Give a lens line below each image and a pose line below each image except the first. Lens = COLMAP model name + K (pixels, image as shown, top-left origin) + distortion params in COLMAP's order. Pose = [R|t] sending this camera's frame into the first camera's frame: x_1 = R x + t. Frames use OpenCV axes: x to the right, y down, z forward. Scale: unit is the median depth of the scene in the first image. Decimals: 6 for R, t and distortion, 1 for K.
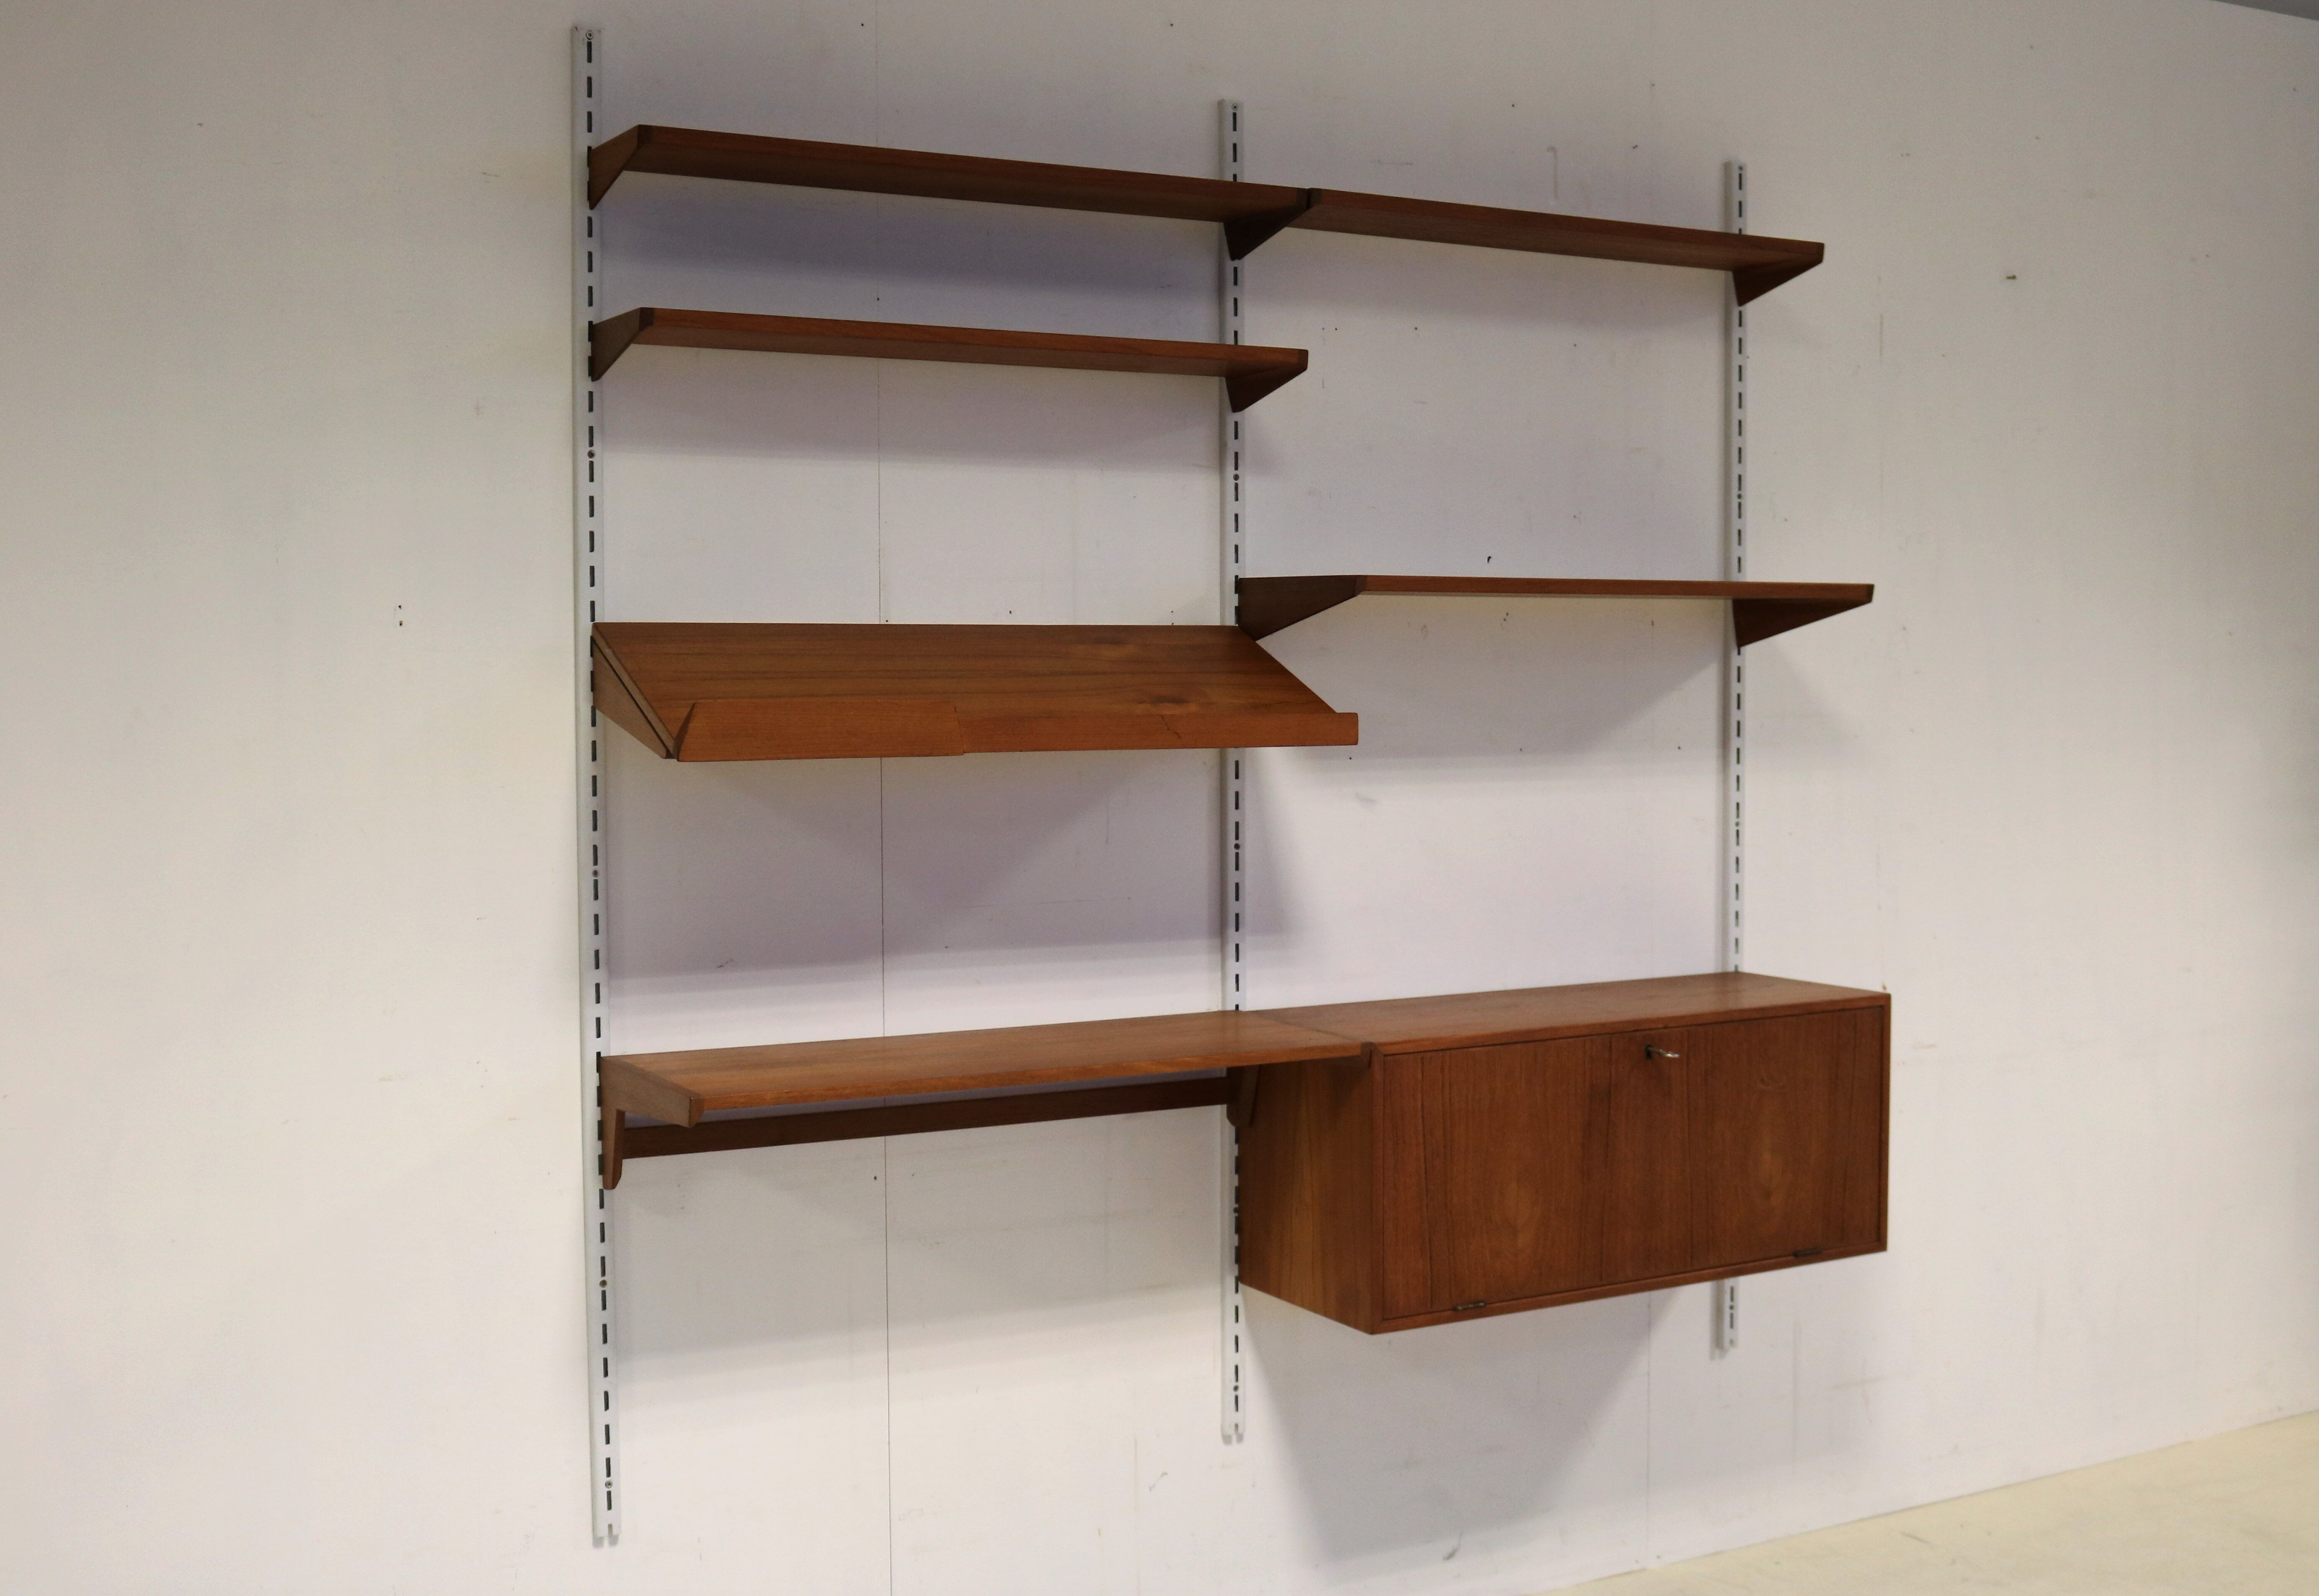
lens RADIAL K [[2717.6, 0, 1241.6], [0, 2717.6, 782.1], [0, 0, 1]] dist [-0.103974, 0.000000]
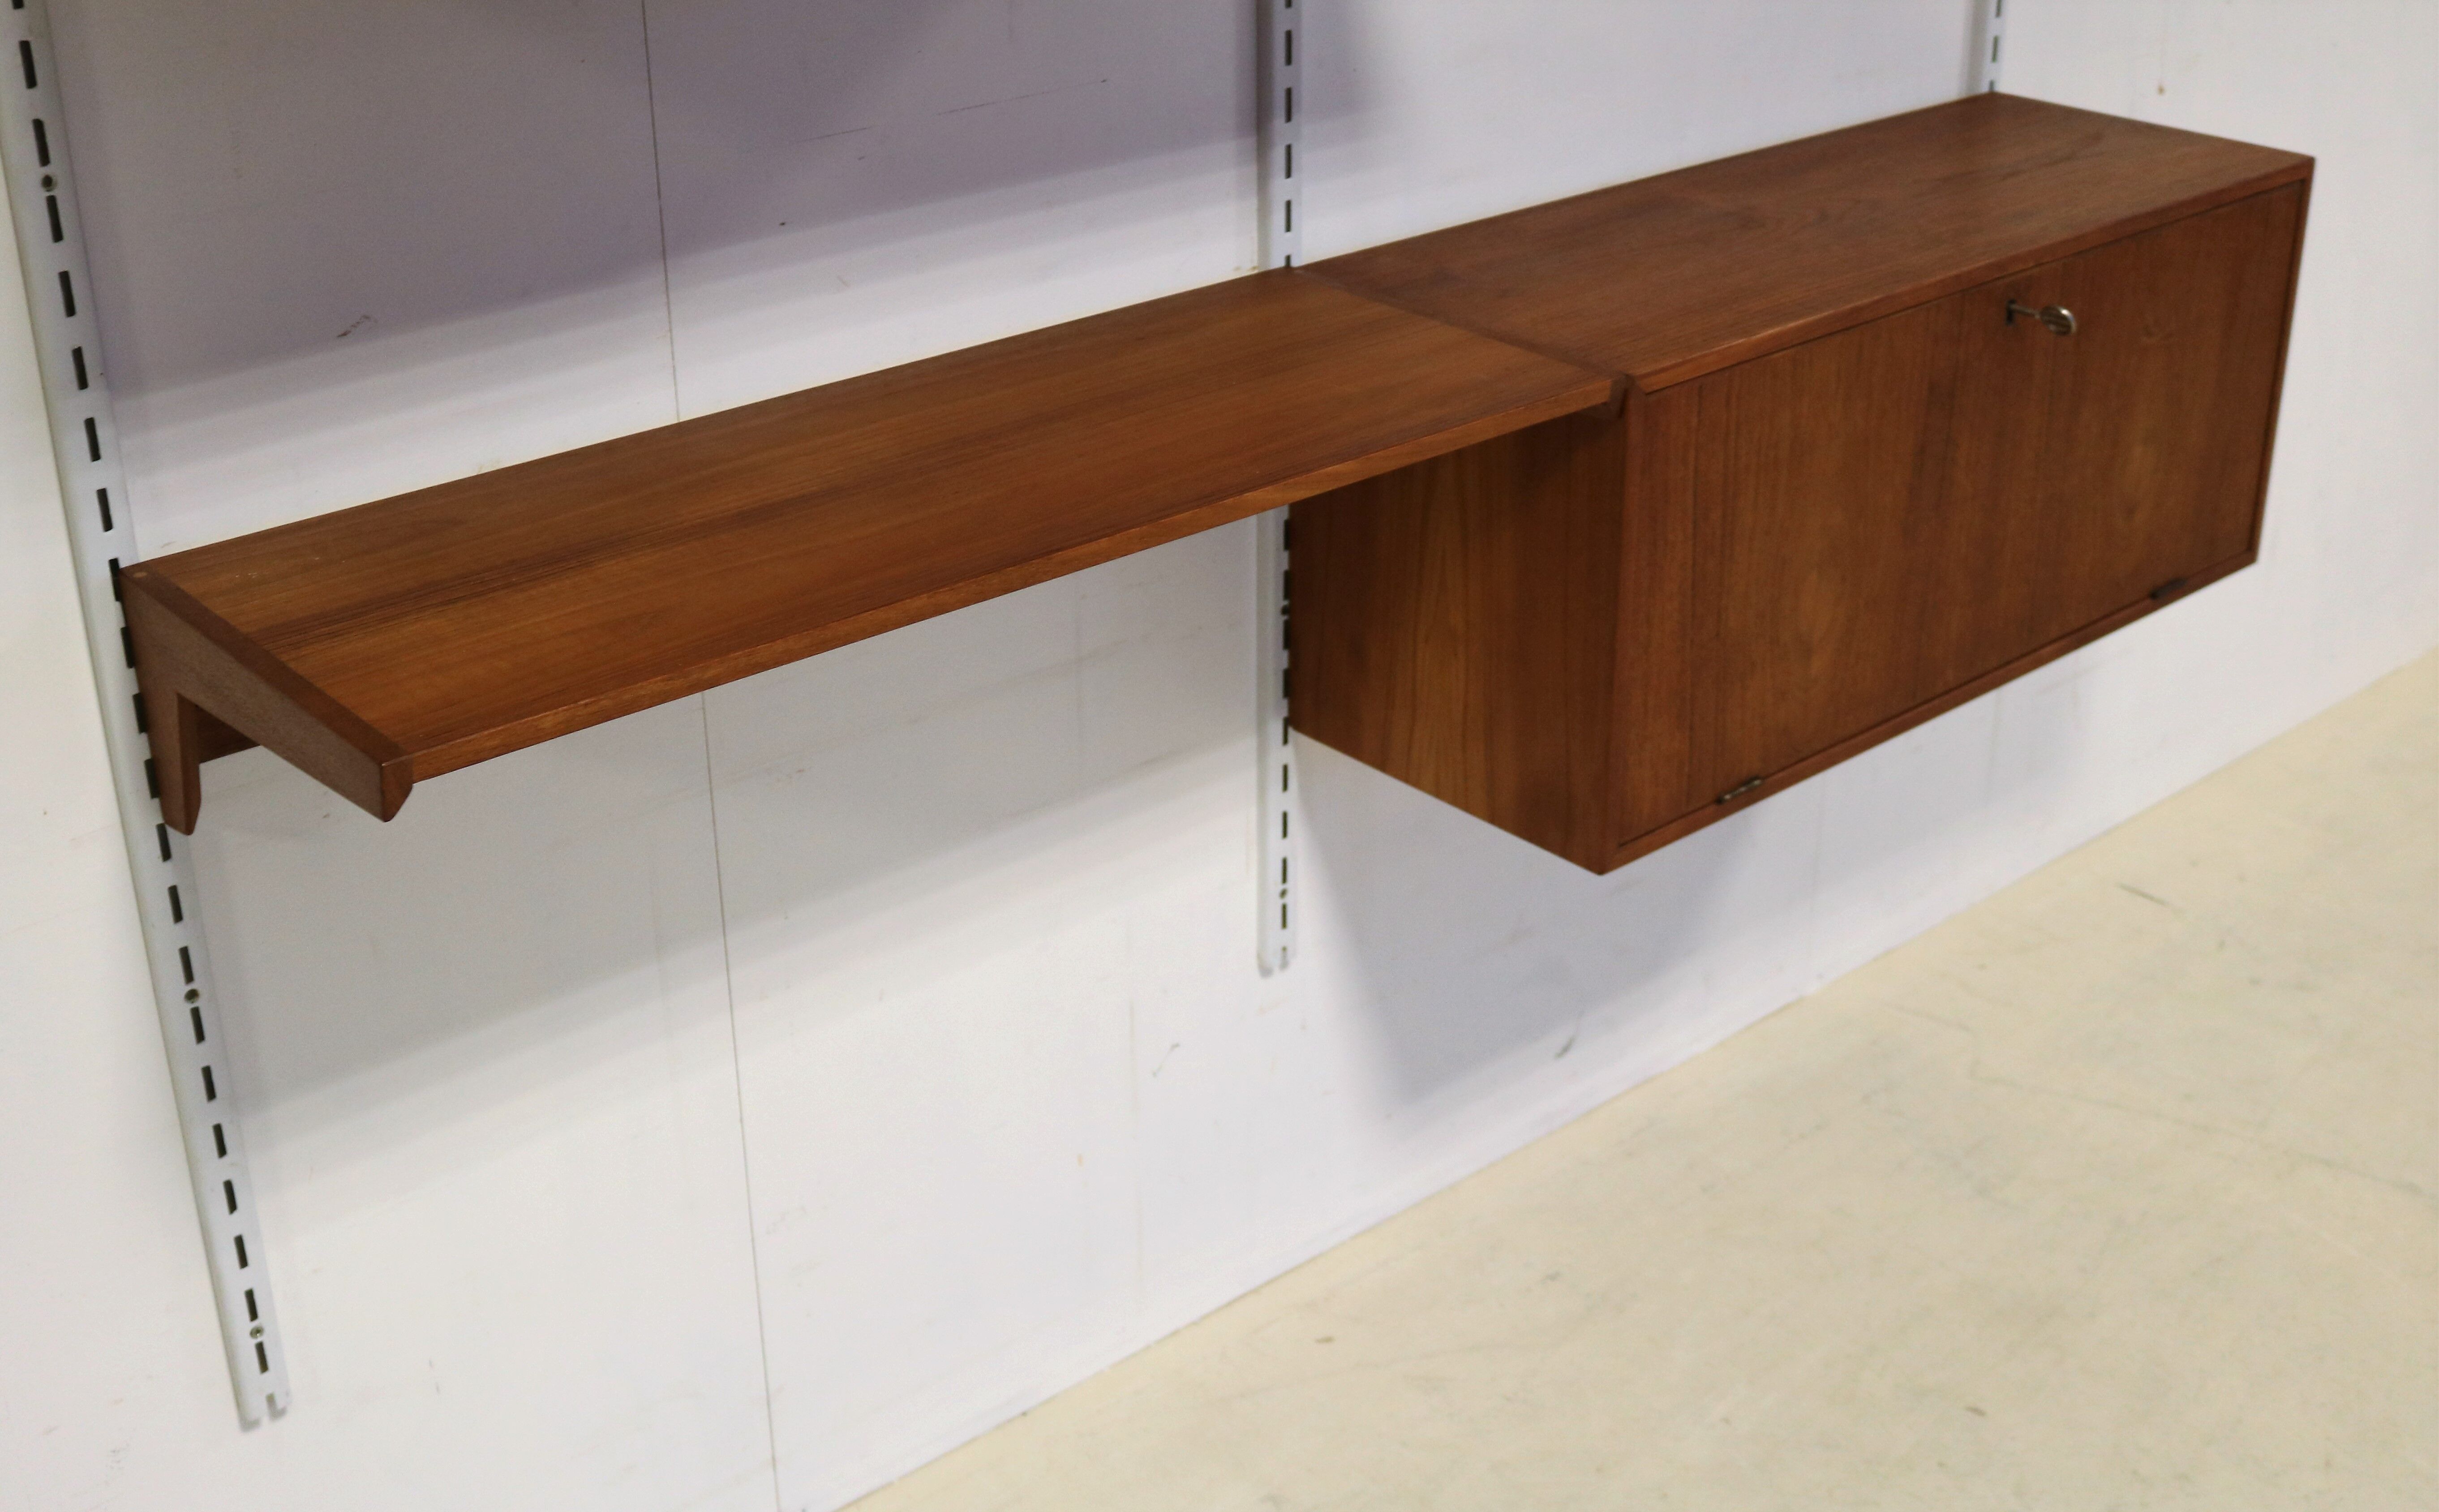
lens RADIAL K [[2897.1, 0, 1222.3], [0, 2897.1, 717.6], [0, 0, 1]] dist [-0.094222, 0.000000]
pose [[0.982788, -0.082668, 0.165209, -0.118246], [0.014131, 0.925311, 0.378947, -0.052078], [-0.184196, -0.370090, 0.910552, 0.447131]]
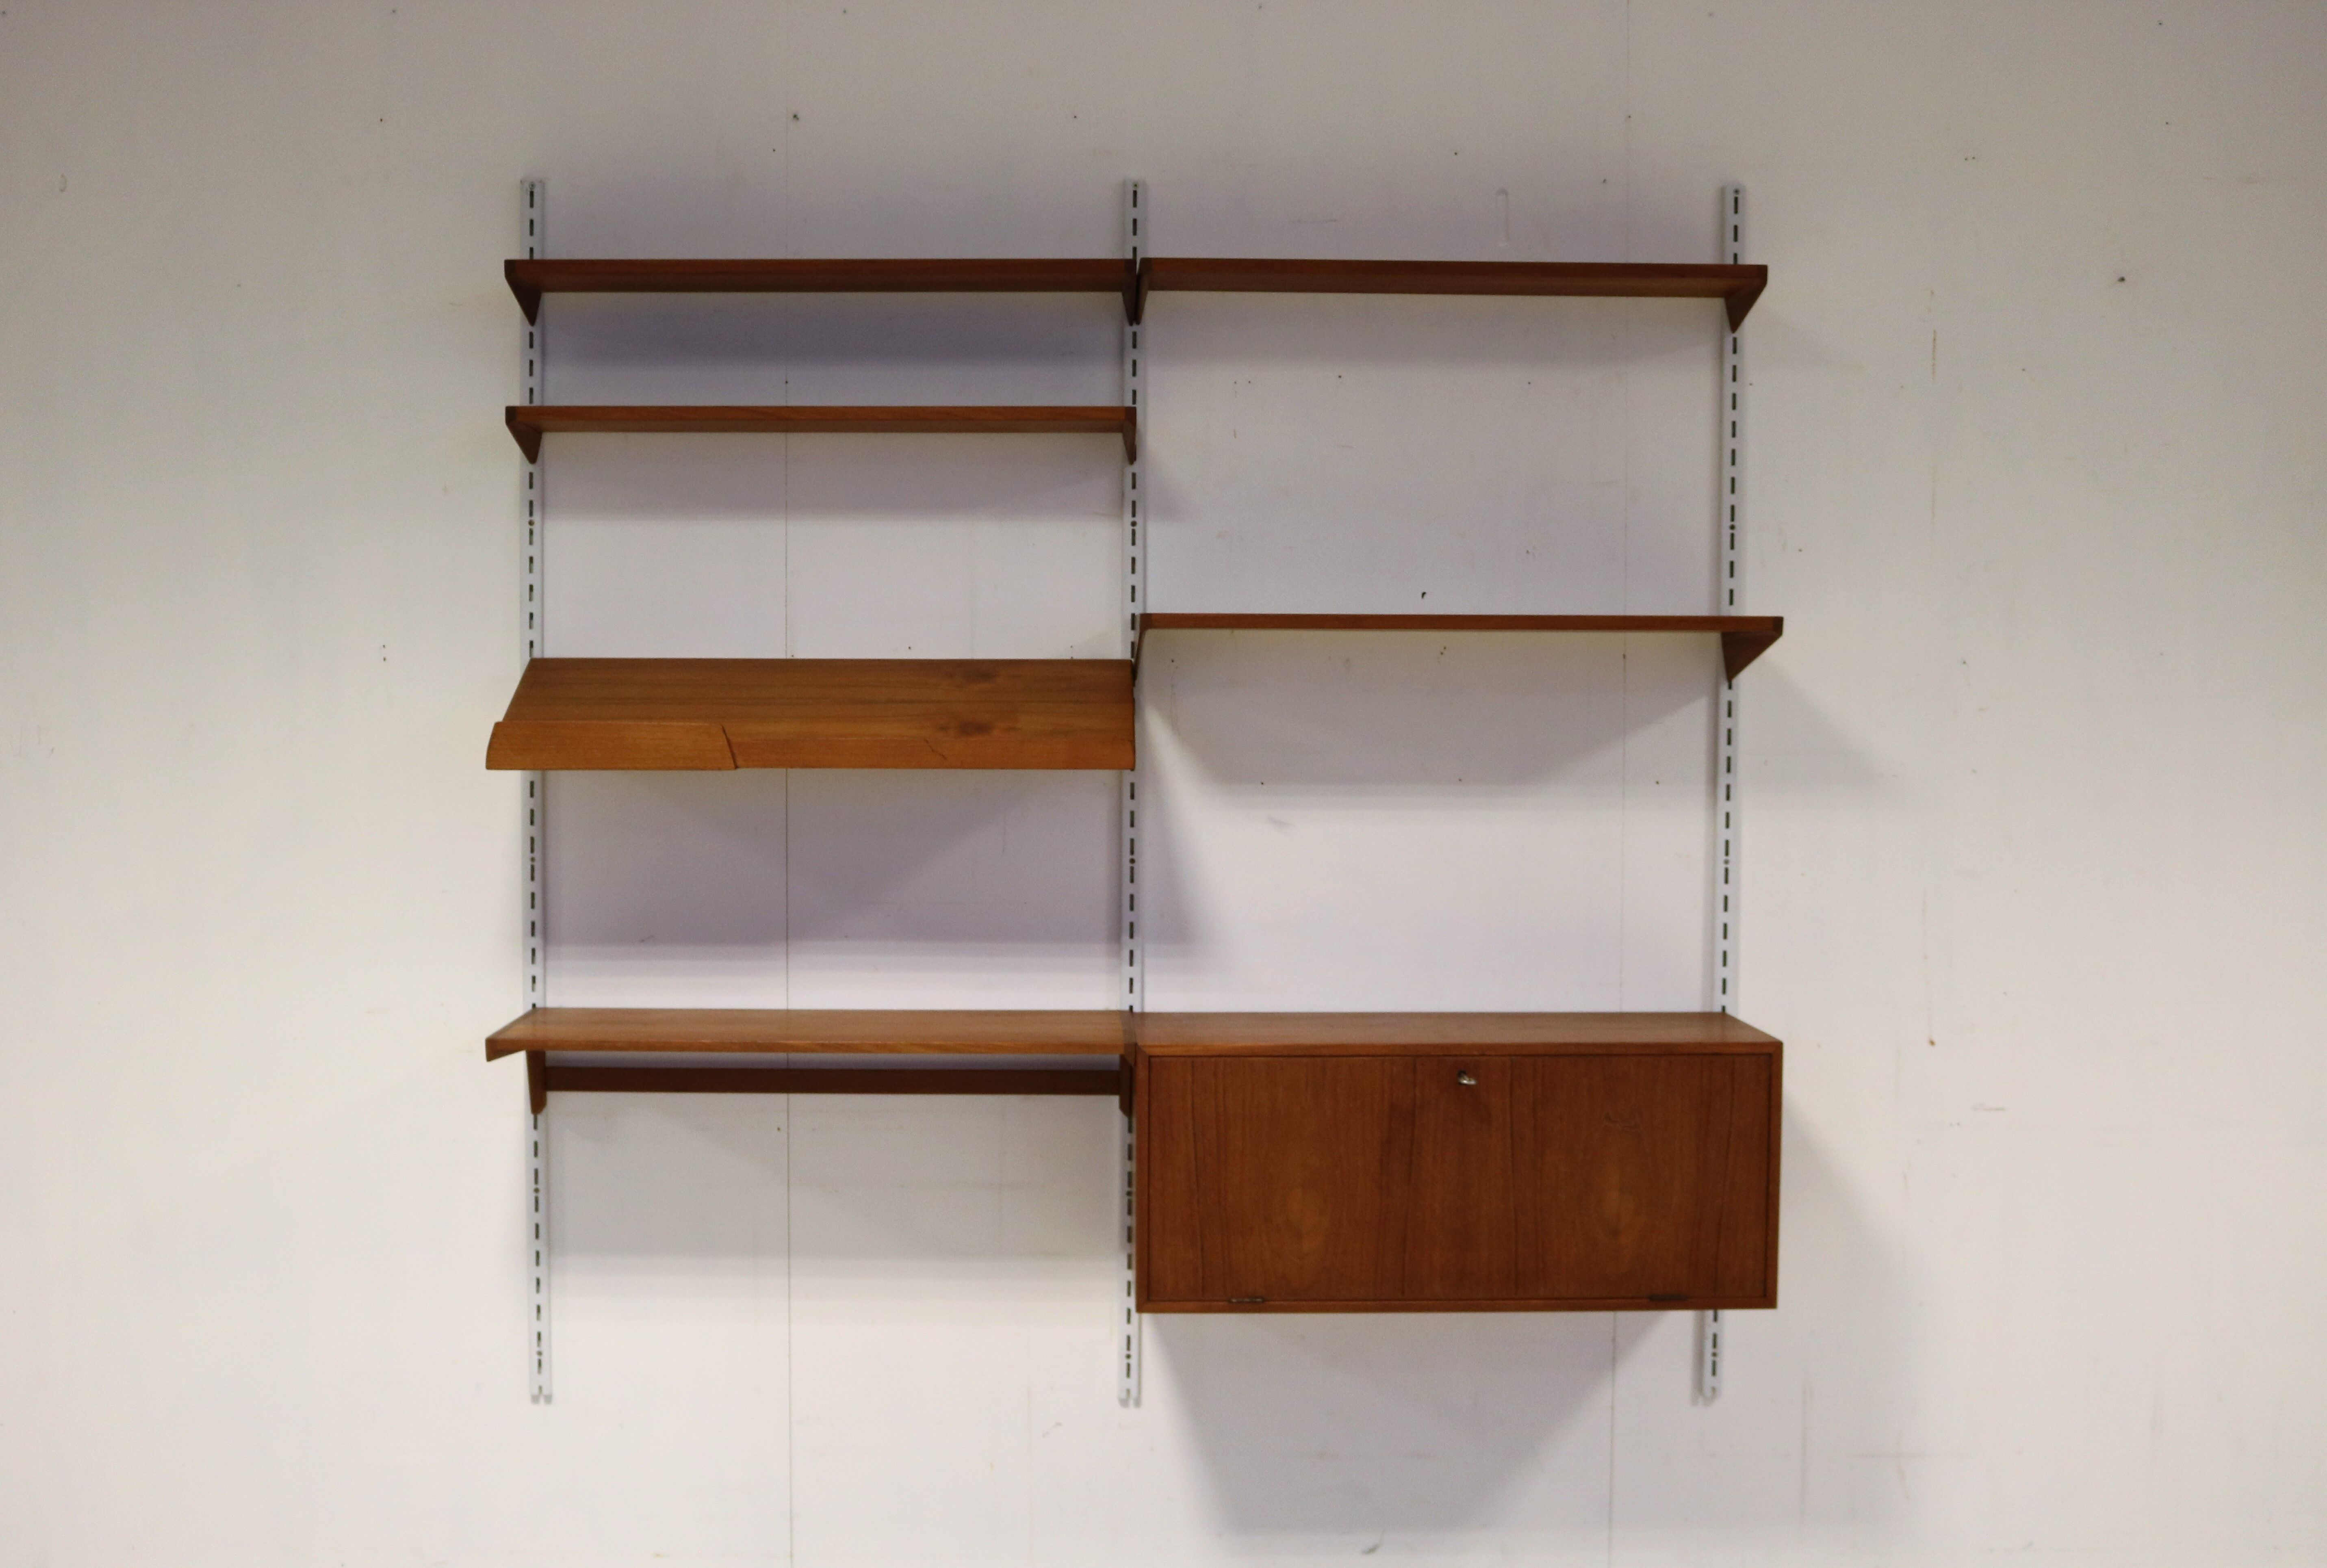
lens RADIAL K [[2674.0, 0, 1105.0], [0, 2674.0, 823.4], [0, 0, 1]] dist [-0.100182, 0.000000]
pose [[0.865675, 0.030824, -0.499656, 0.529598], [-0.027837, 0.999522, 0.013432, -0.005894], [0.499831, 0.002281, 0.866120, 0.062000]]
